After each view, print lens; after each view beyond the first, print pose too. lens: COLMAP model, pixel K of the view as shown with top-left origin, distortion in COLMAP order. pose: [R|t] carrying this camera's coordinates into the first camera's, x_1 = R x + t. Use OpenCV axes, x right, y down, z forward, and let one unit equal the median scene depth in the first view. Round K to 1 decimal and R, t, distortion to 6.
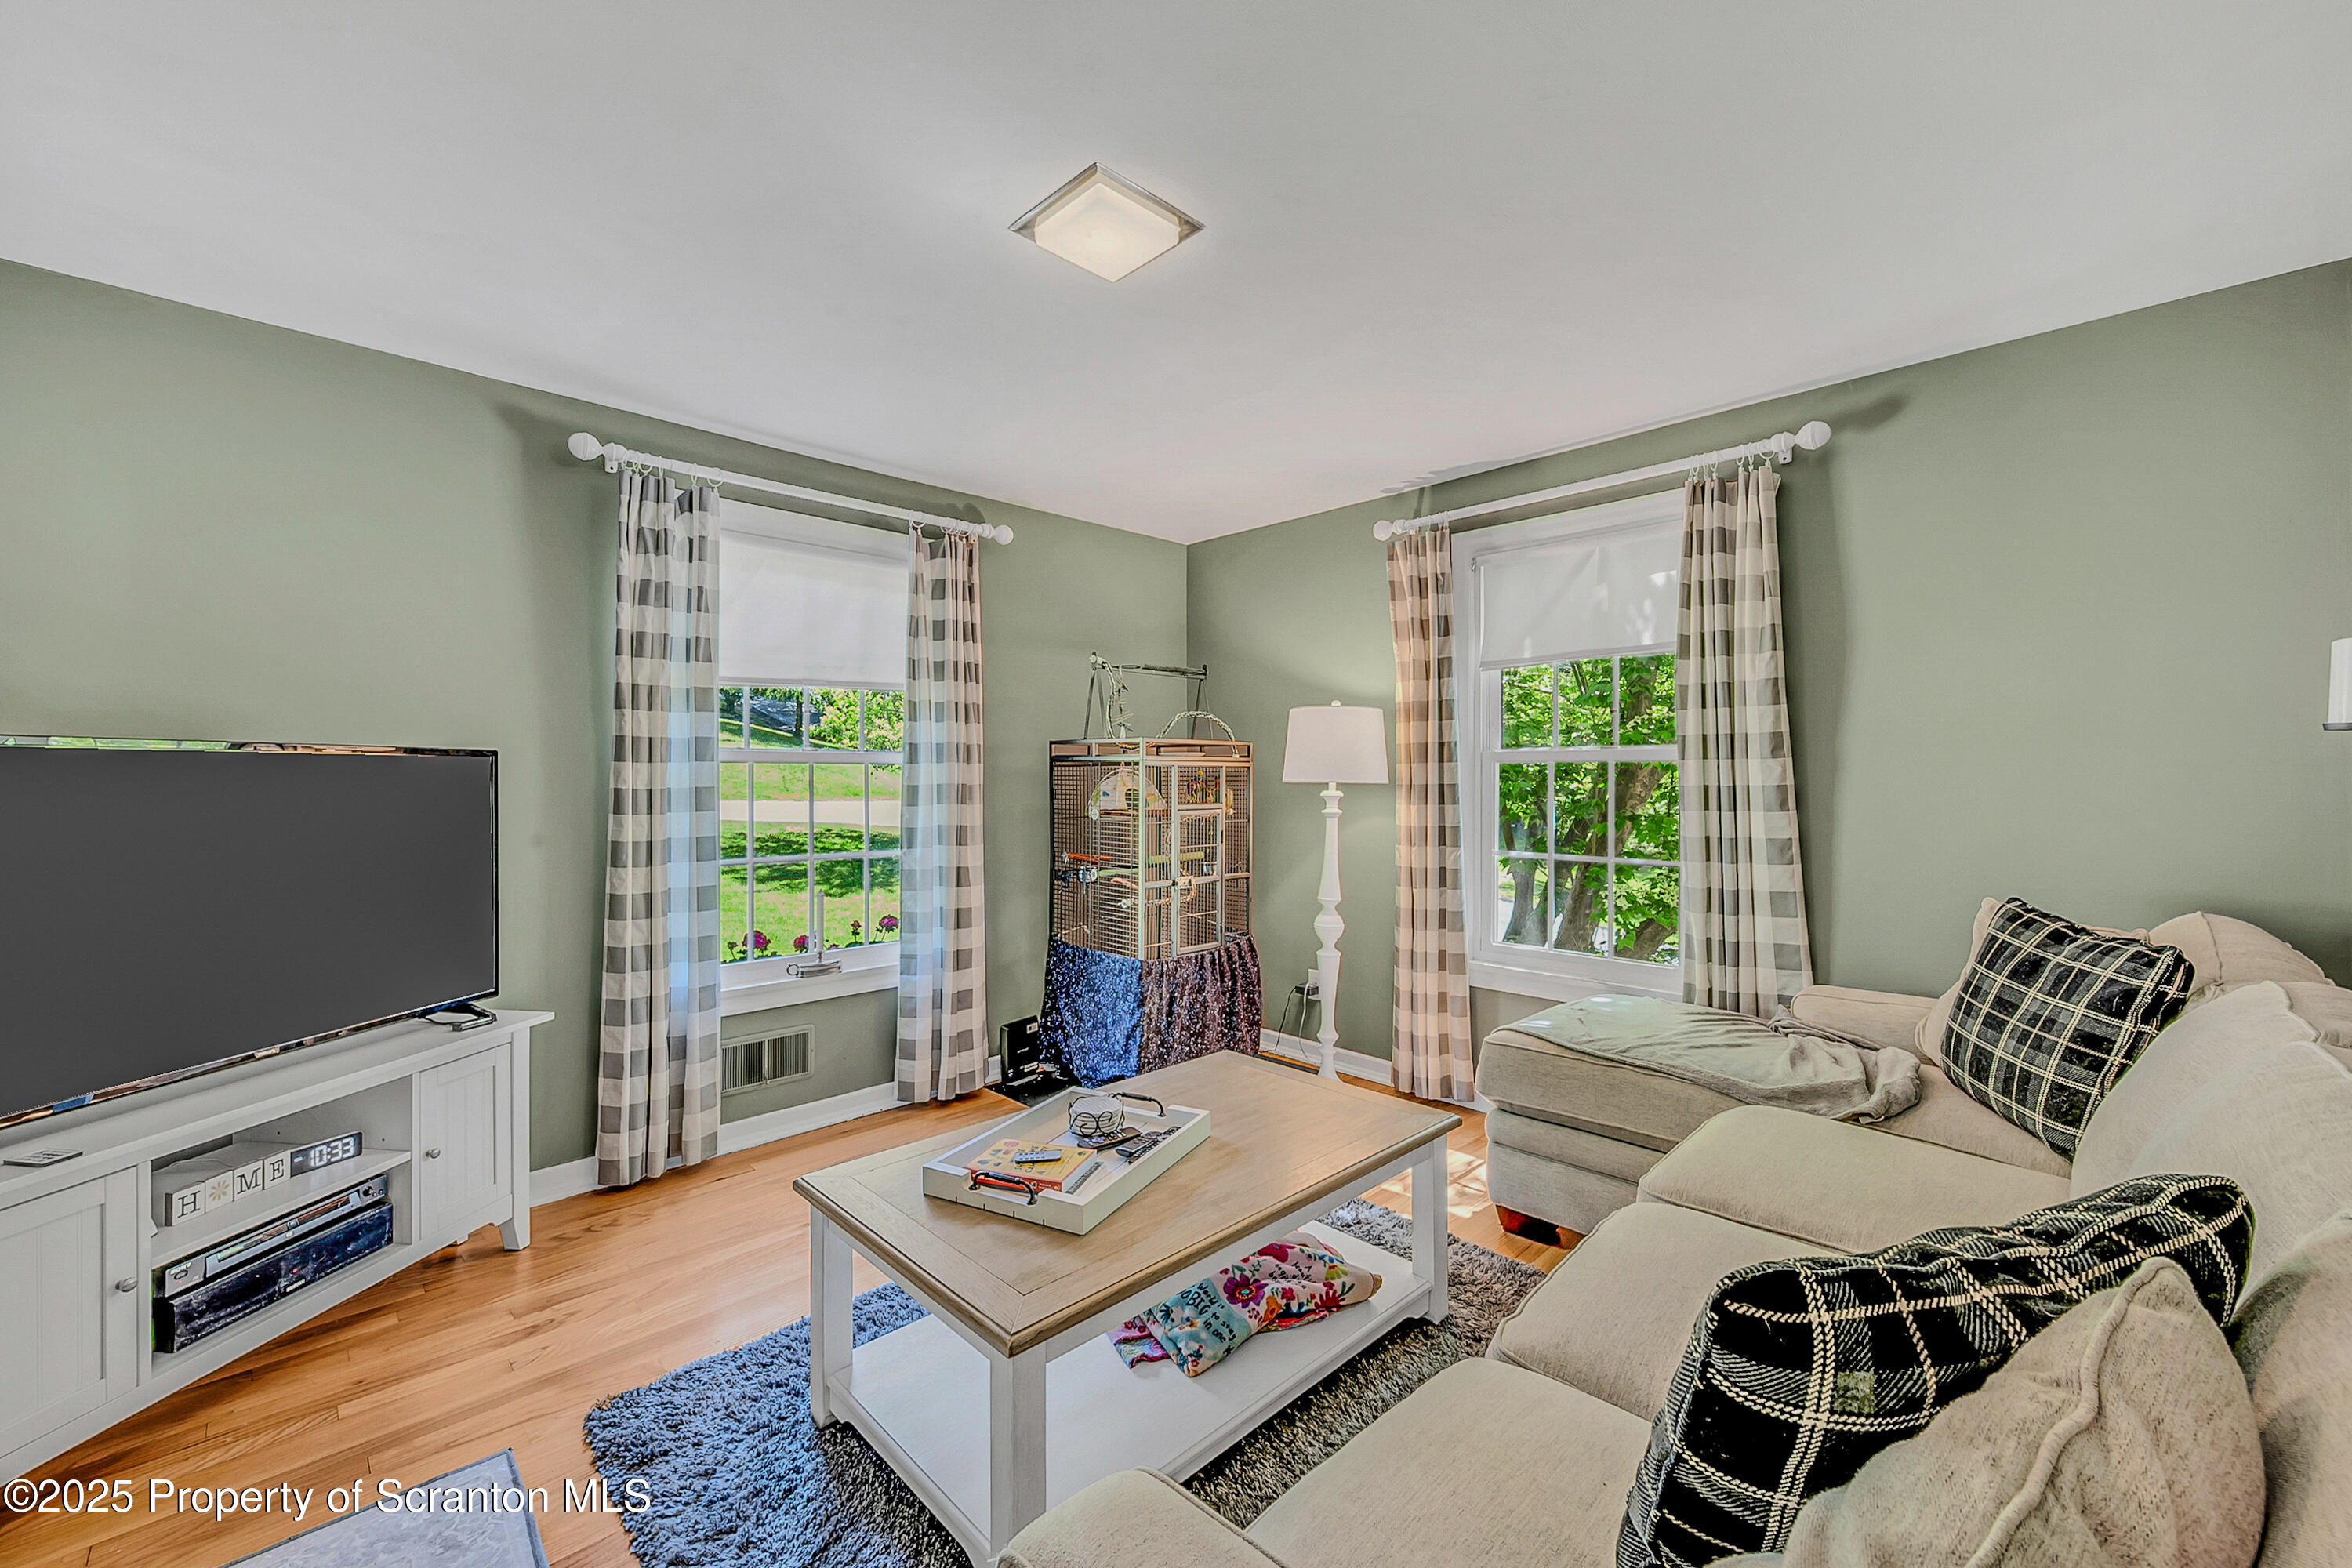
lens RADIAL K [[944.8, 0, 1181.5], [0, 944.8, 777.7], [0, 0, 1]] dist [-0.000386, -0.000284]
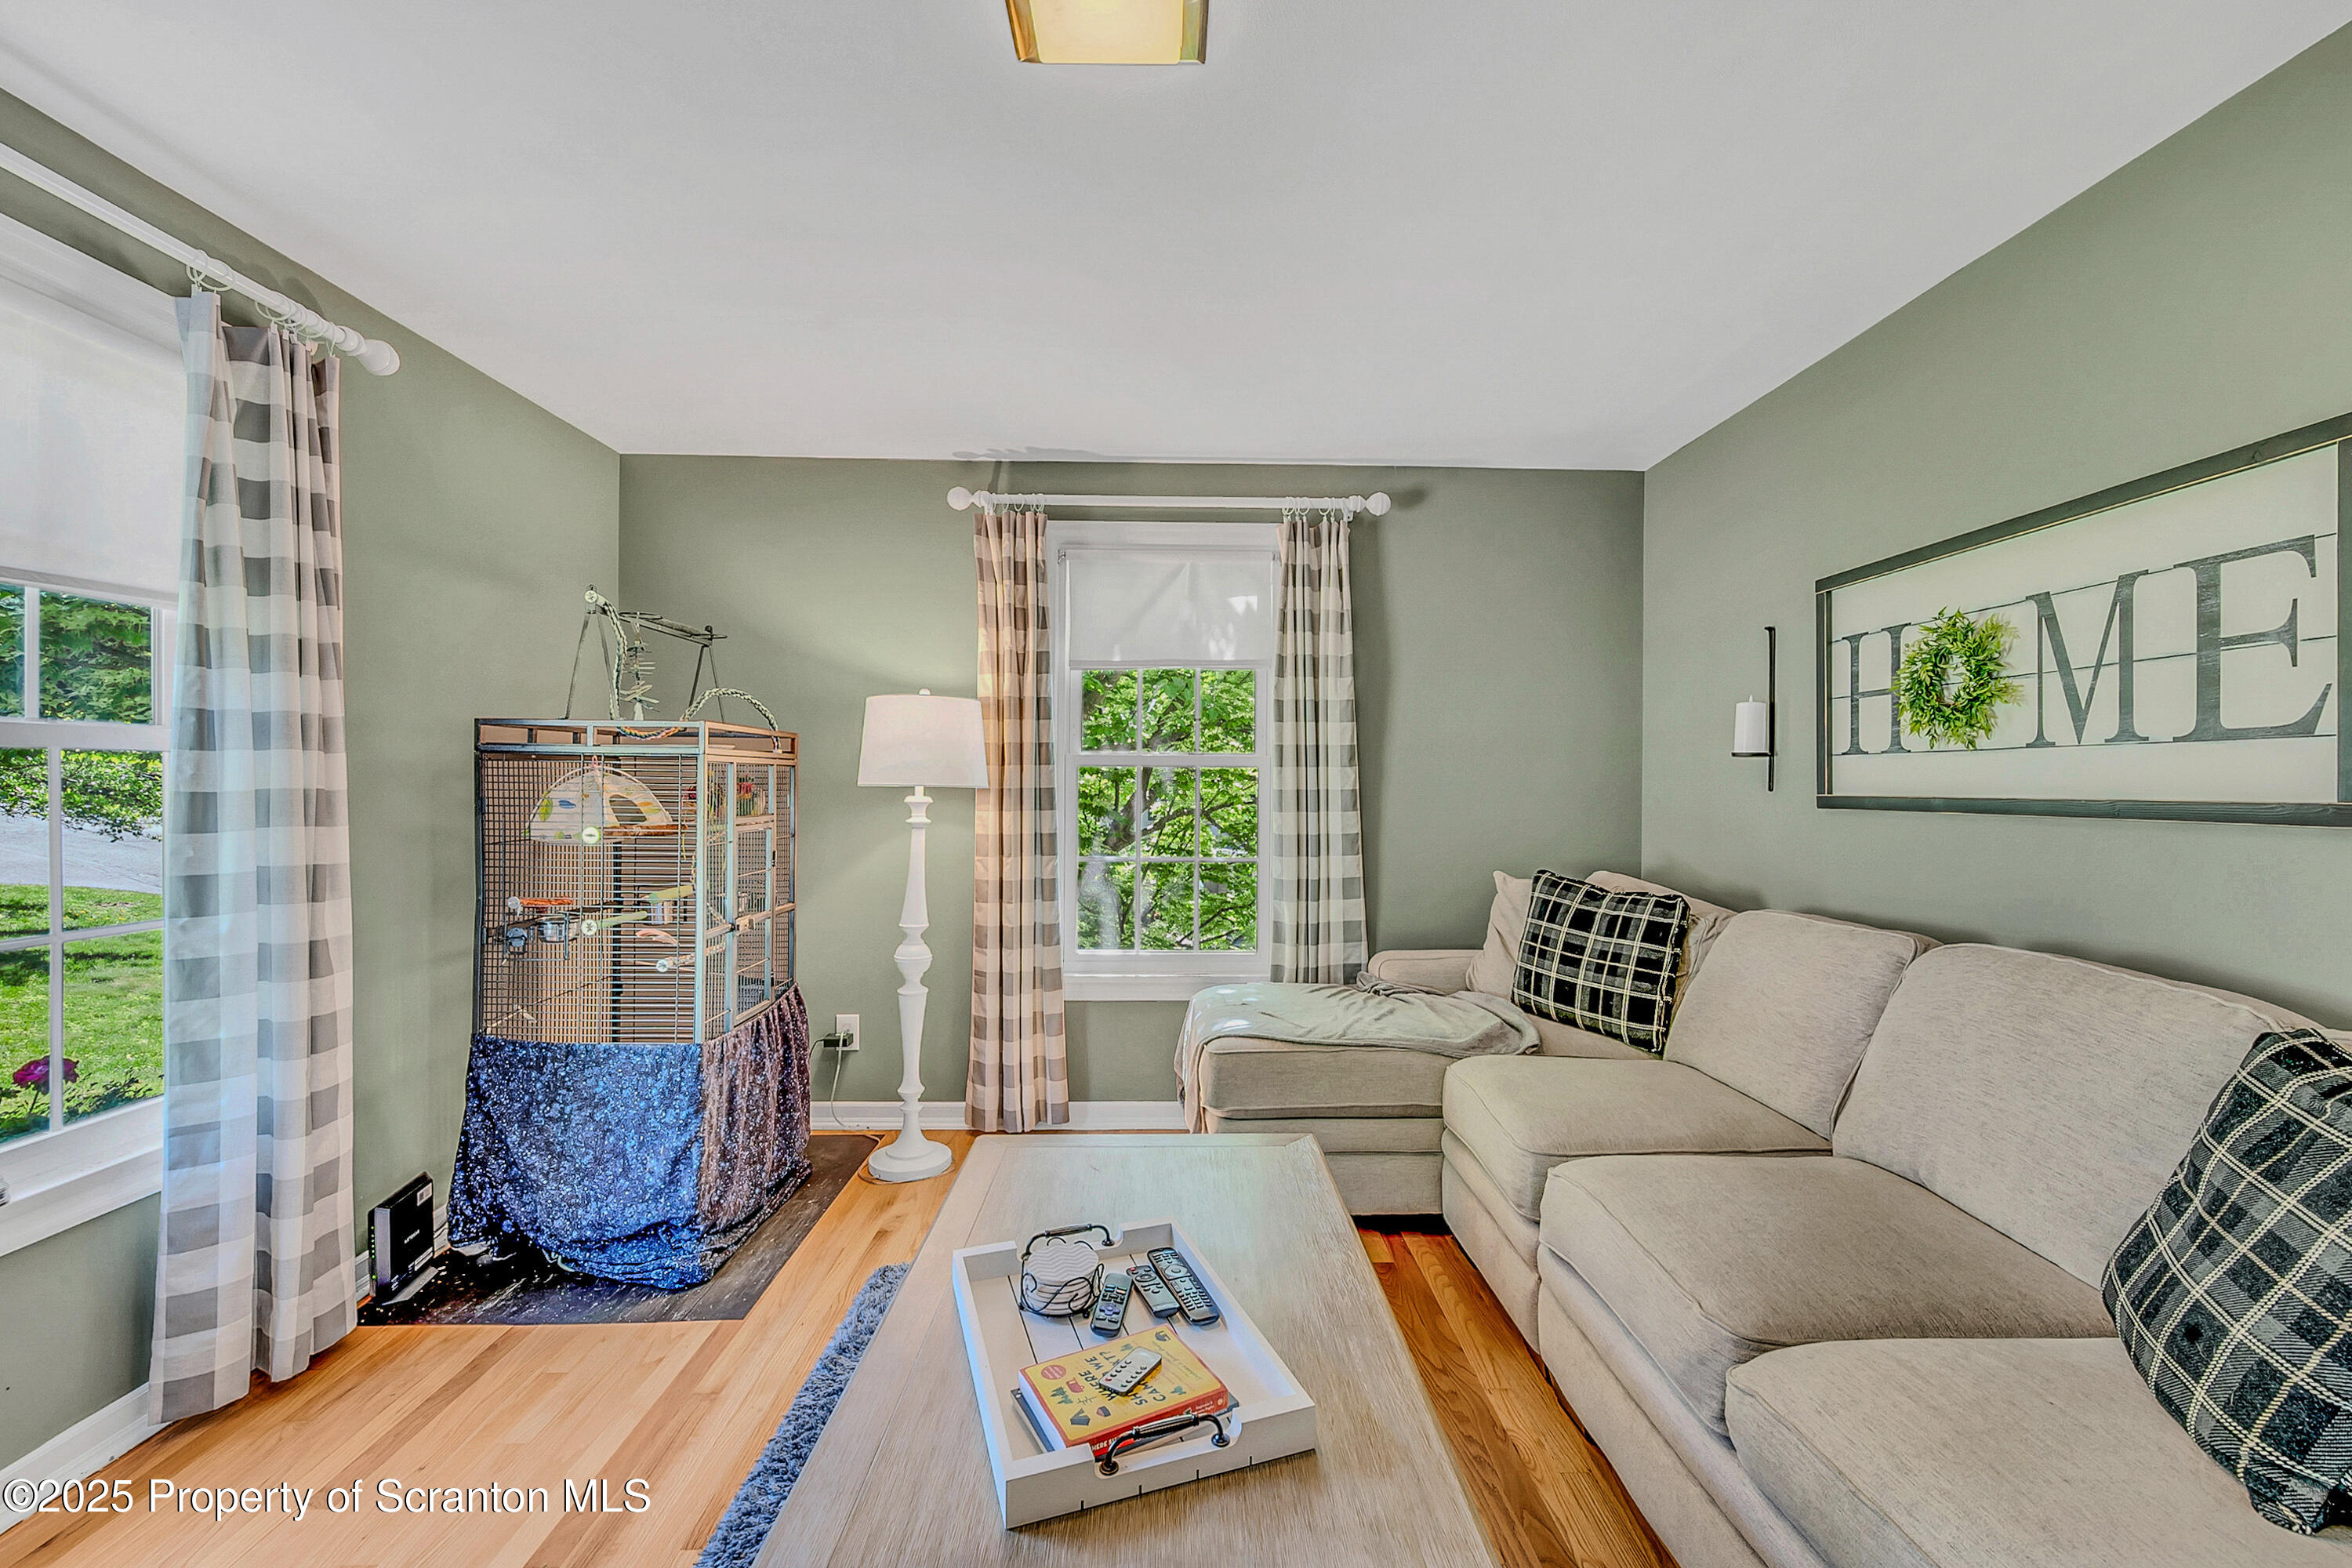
lens RADIAL K [[938.6, 0, 1176.0], [0, 938.6, 784.0], [0, 0, 1]] dist [0.000594, -0.000278]
pose [[0.678265, 0.001406, 0.734816, -0.309551], [-0.006055, 0.999975, 0.003676, -0.001509], [-0.734792, -0.006943, 0.678257, 0.277705]]
